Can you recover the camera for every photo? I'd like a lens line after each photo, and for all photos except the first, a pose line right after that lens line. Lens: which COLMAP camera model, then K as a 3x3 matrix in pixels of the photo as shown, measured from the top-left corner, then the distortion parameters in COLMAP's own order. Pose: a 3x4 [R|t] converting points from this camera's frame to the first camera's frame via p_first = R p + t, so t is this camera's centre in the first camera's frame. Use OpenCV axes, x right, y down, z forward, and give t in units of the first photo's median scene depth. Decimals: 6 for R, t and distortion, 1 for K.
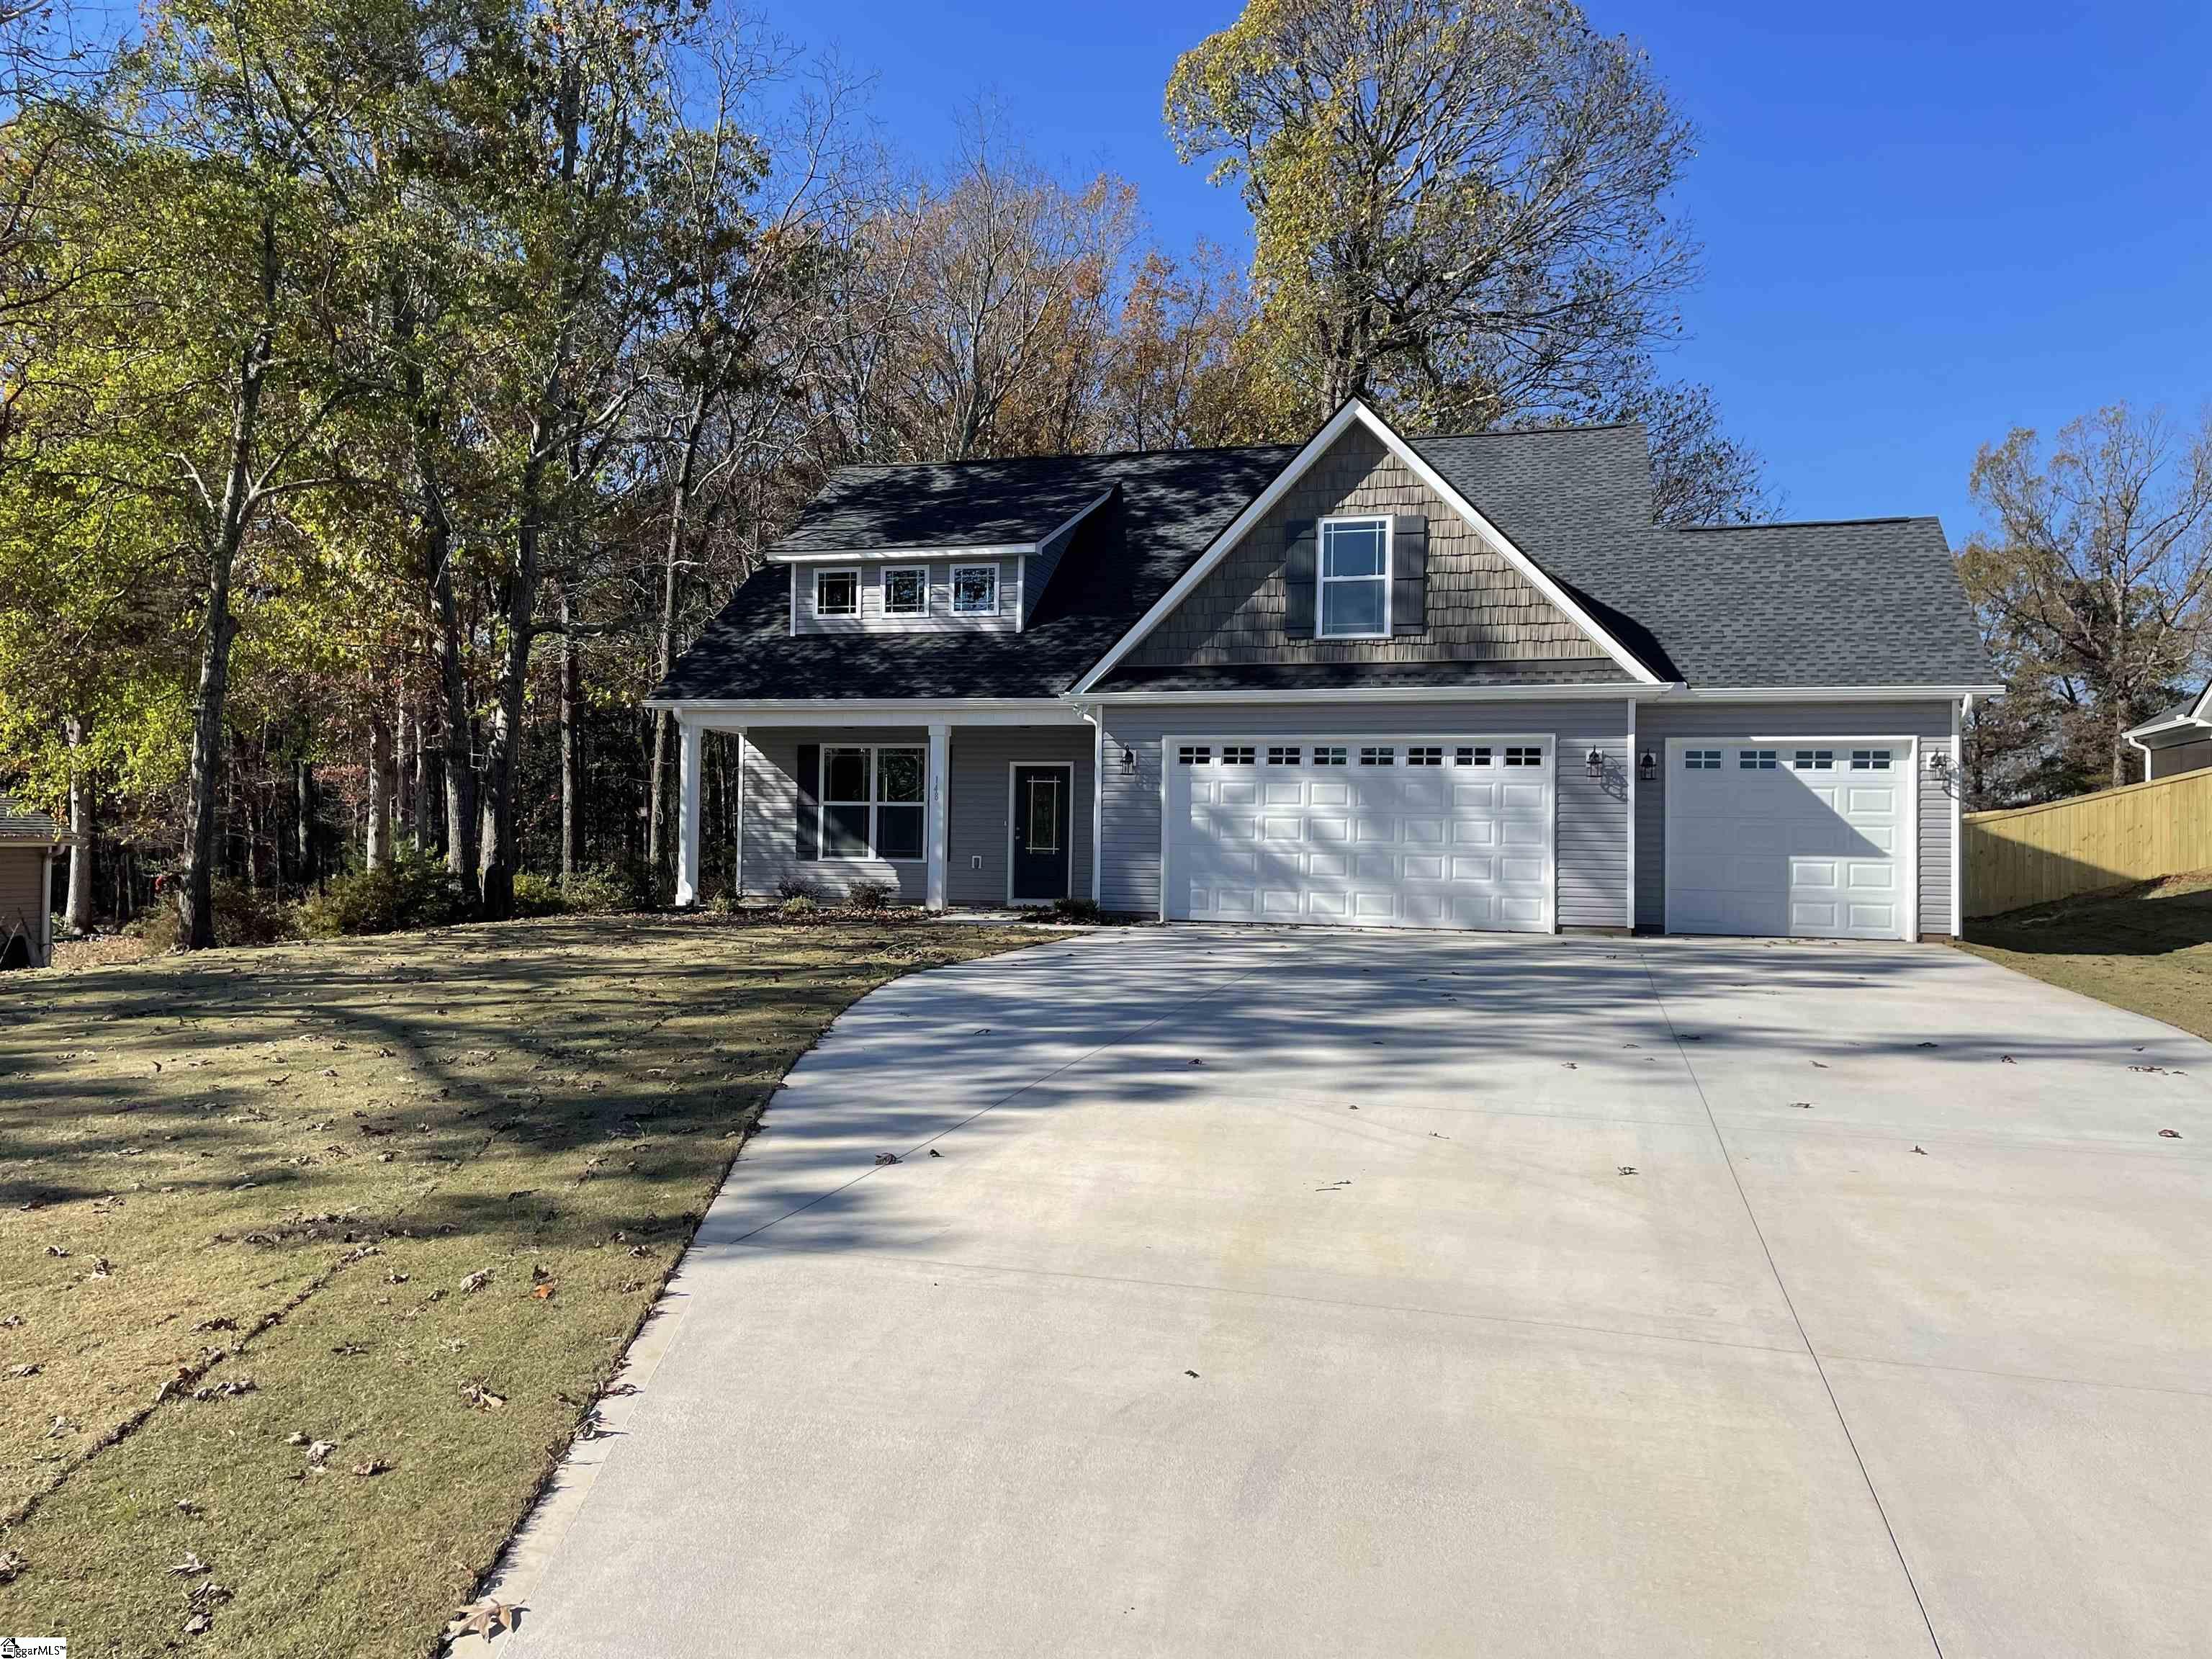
lens RADIAL K [[1654.7, 0, 1106.0], [0, 1654.7, 829.5], [0, 0, 1]] dist [0.107402, -0.137306]
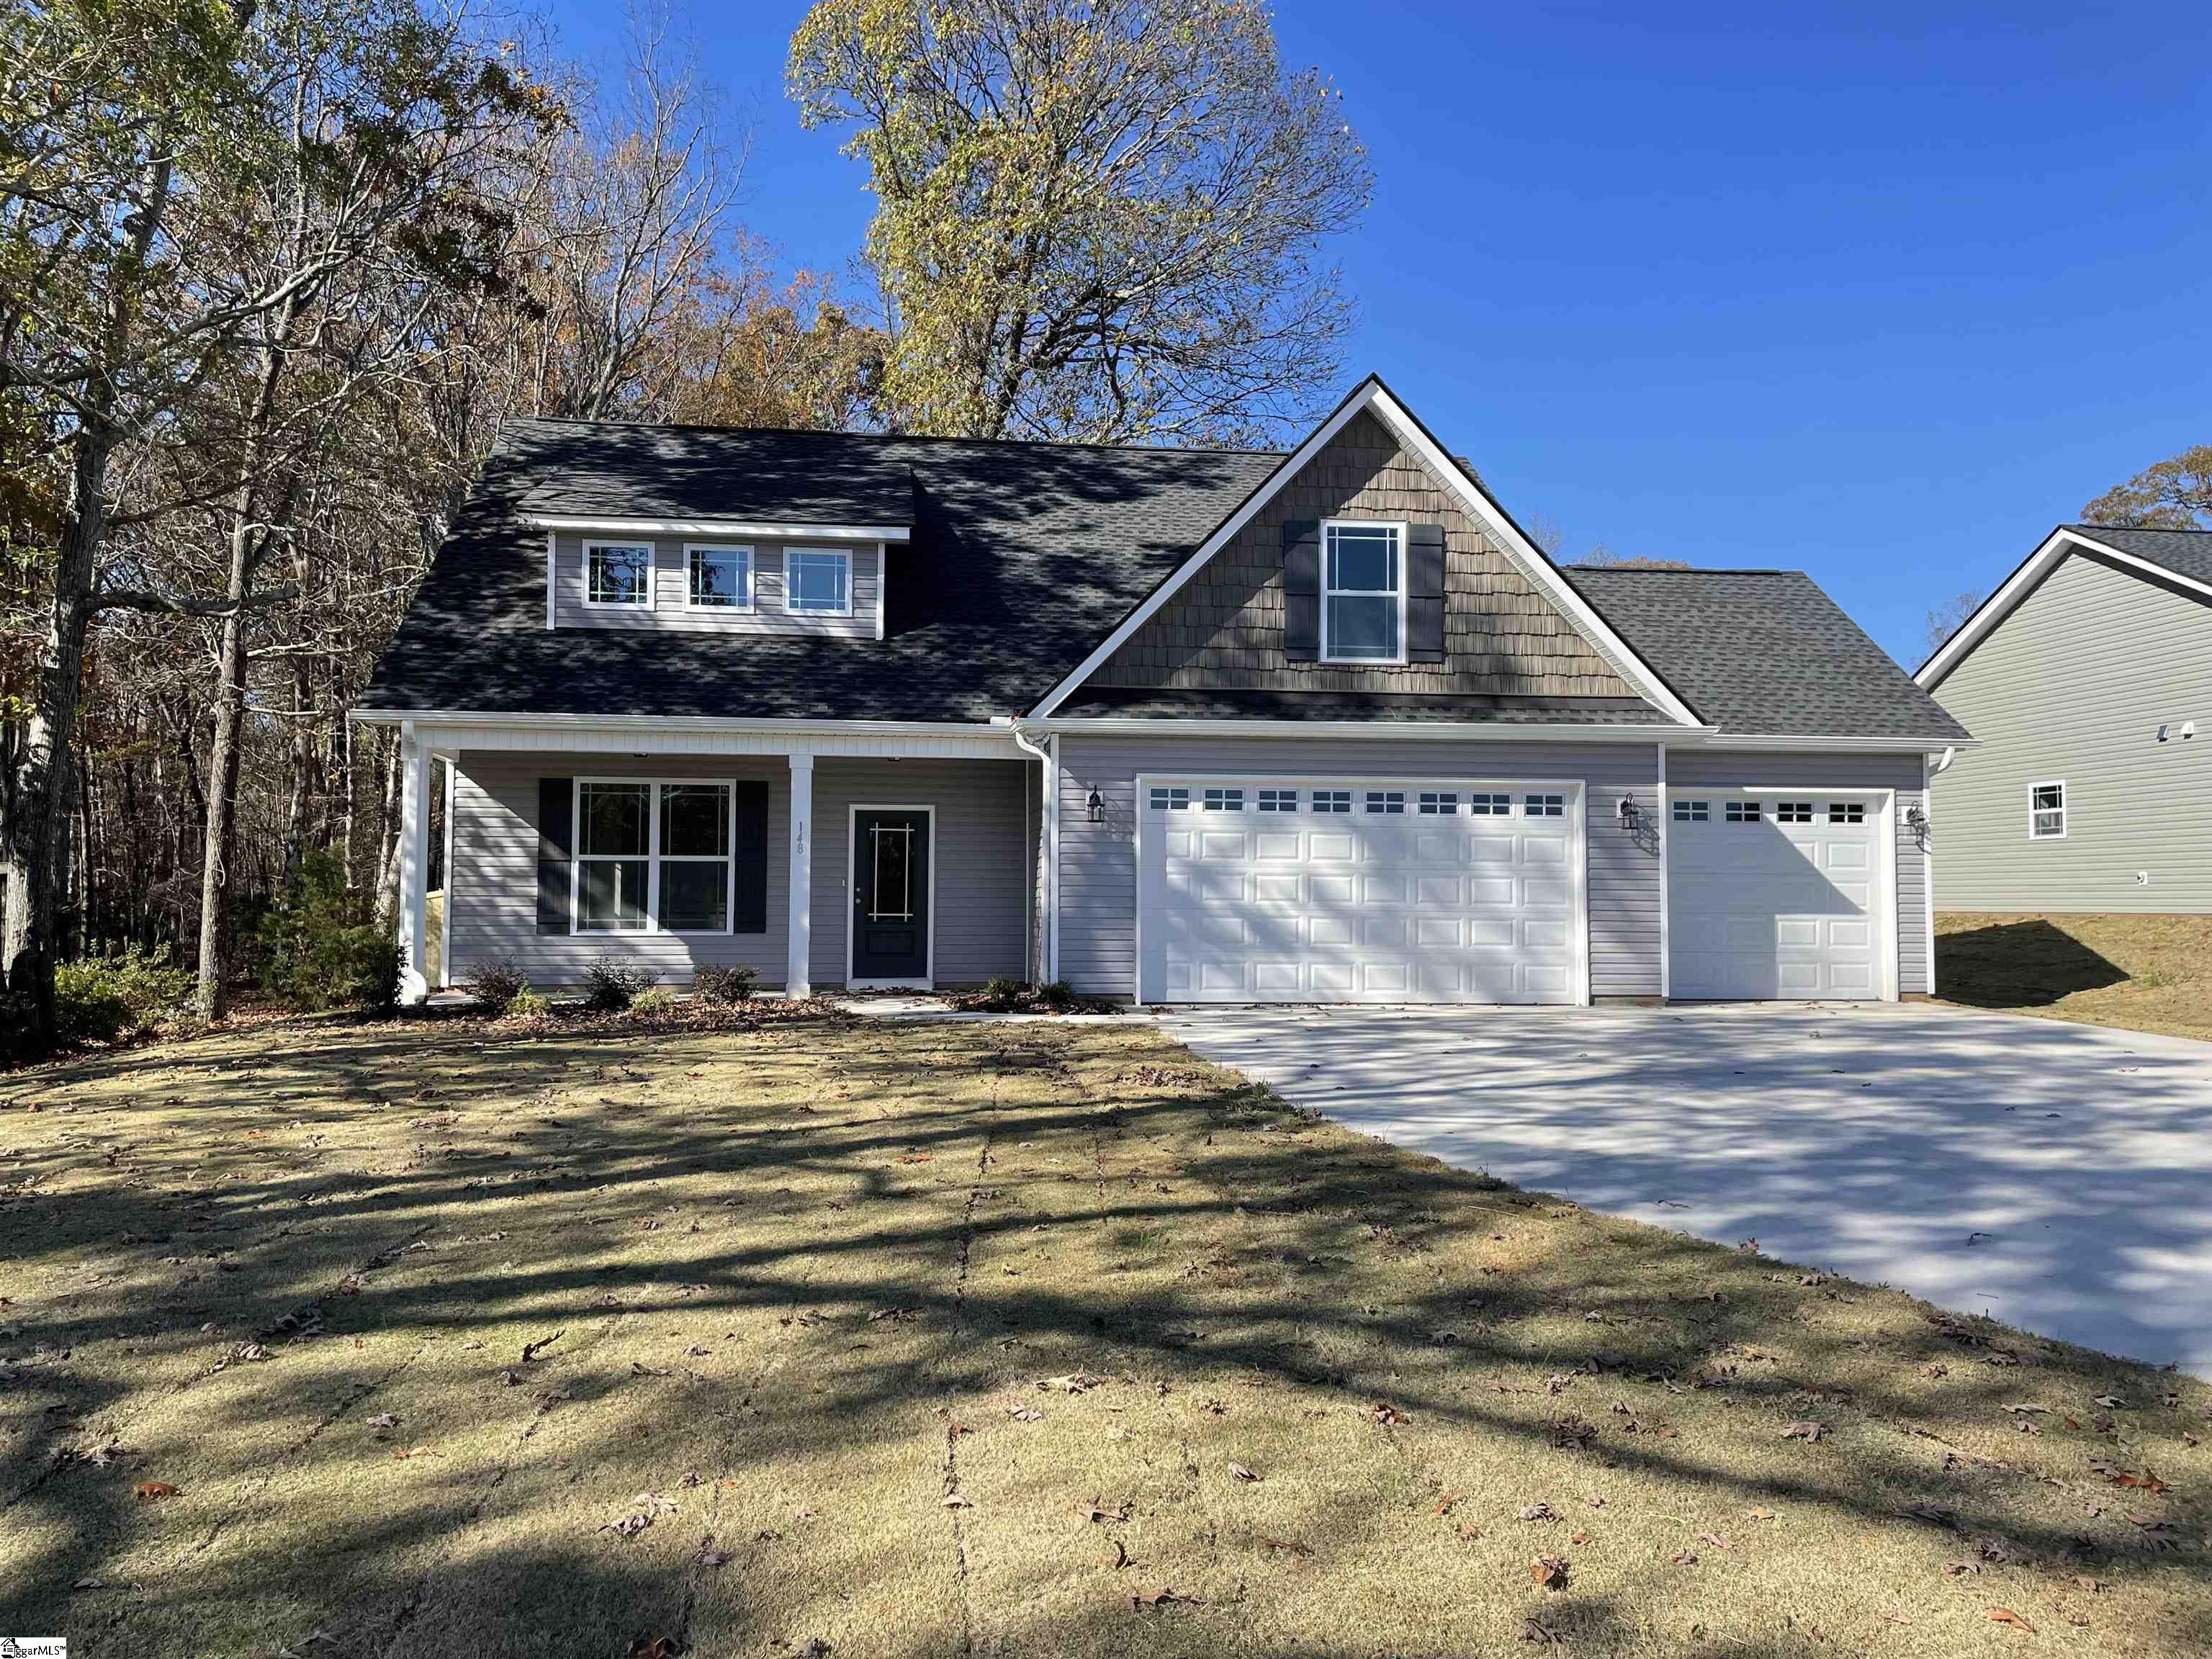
lens RADIAL K [[1654.7, 0, 1106.0], [0, 1654.7, 829.5], [0, 0, 1]] dist [0.107402, -0.137306]
pose [[0.917453, 0.006110, 0.397797, -0.302249], [0.006208, 0.999540, -0.029671, -0.005890], [-0.397796, 0.029691, 0.916993, 0.272096]]
